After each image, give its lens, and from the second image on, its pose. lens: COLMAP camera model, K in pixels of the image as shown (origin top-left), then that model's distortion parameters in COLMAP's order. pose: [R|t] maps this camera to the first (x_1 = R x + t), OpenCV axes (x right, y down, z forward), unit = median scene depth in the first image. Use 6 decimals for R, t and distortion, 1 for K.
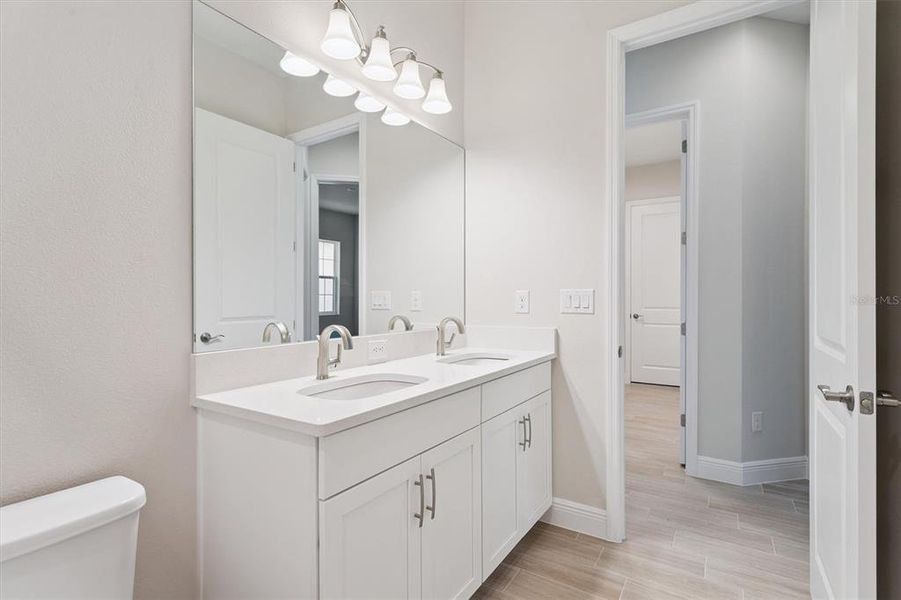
lens RADIAL K [[436.9, 0, 447.7], [0, 436.9, 300.7], [0, 0, 1]] dist [-0.001235, 0.001496]
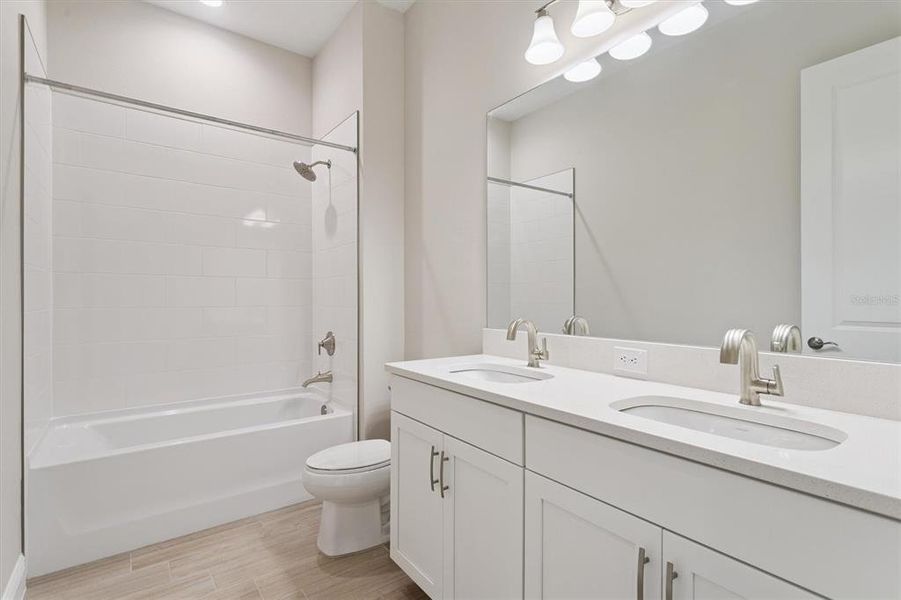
lens RADIAL K [[436.9, 0, 447.7], [0, 436.9, 300.7], [0, 0, 1]] dist [-0.001235, 0.001496]
pose [[-0.354663, 0.003602, -0.934987, 0.783996], [-0.001336, 0.999990, 0.004360, 0.005681], [0.934993, 0.002795, -0.354655, 1.129191]]
